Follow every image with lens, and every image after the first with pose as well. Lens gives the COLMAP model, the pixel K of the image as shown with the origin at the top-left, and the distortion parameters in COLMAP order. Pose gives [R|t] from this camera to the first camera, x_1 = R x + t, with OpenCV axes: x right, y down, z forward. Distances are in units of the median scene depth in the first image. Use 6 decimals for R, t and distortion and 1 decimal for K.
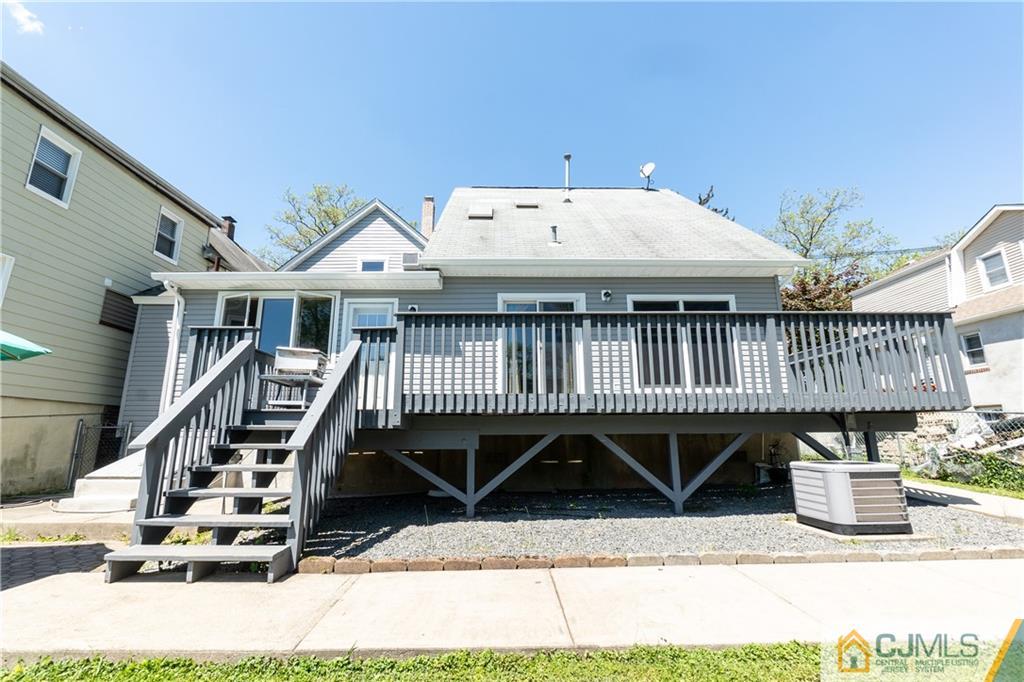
lens RADIAL K [[458.3, 0, 508.2], [0, 458.3, 339.2], [0, 0, 1]] dist [-0.003401, -0.001047]
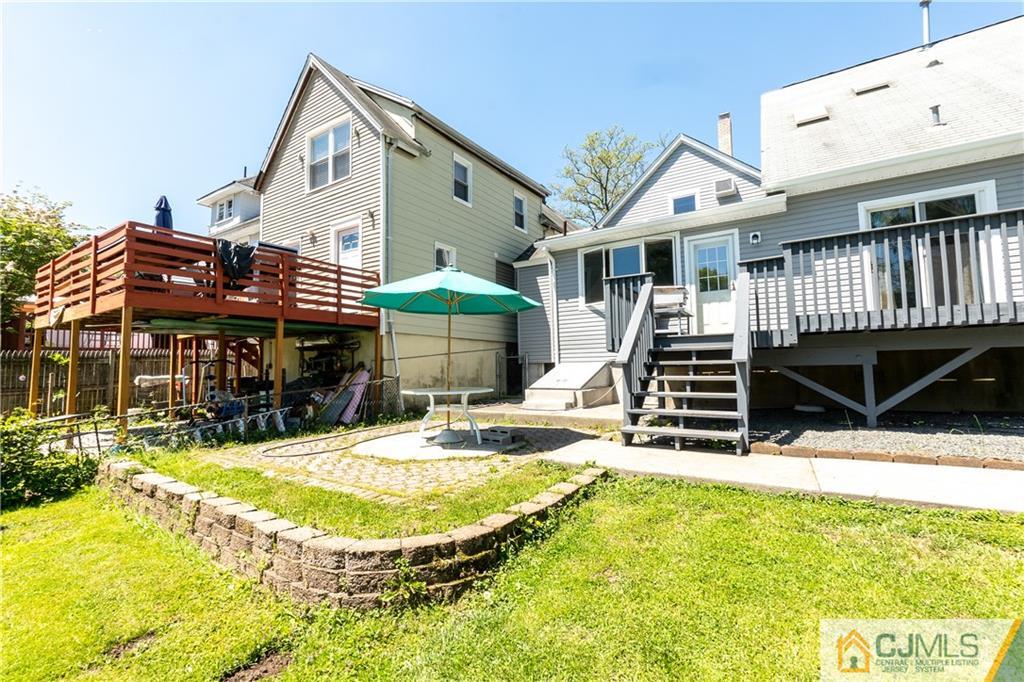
lens RADIAL K [[445.1, 0, 504.9], [0, 445.1, 338.9], [0, 0, 1]] dist [-0.001065, 0.000295]
pose [[0.834429, -0.047448, -0.549069, -0.141794], [0.128127, 0.985690, 0.109538, -0.020410], [0.536014, -0.161752, 0.828568, -0.172414]]
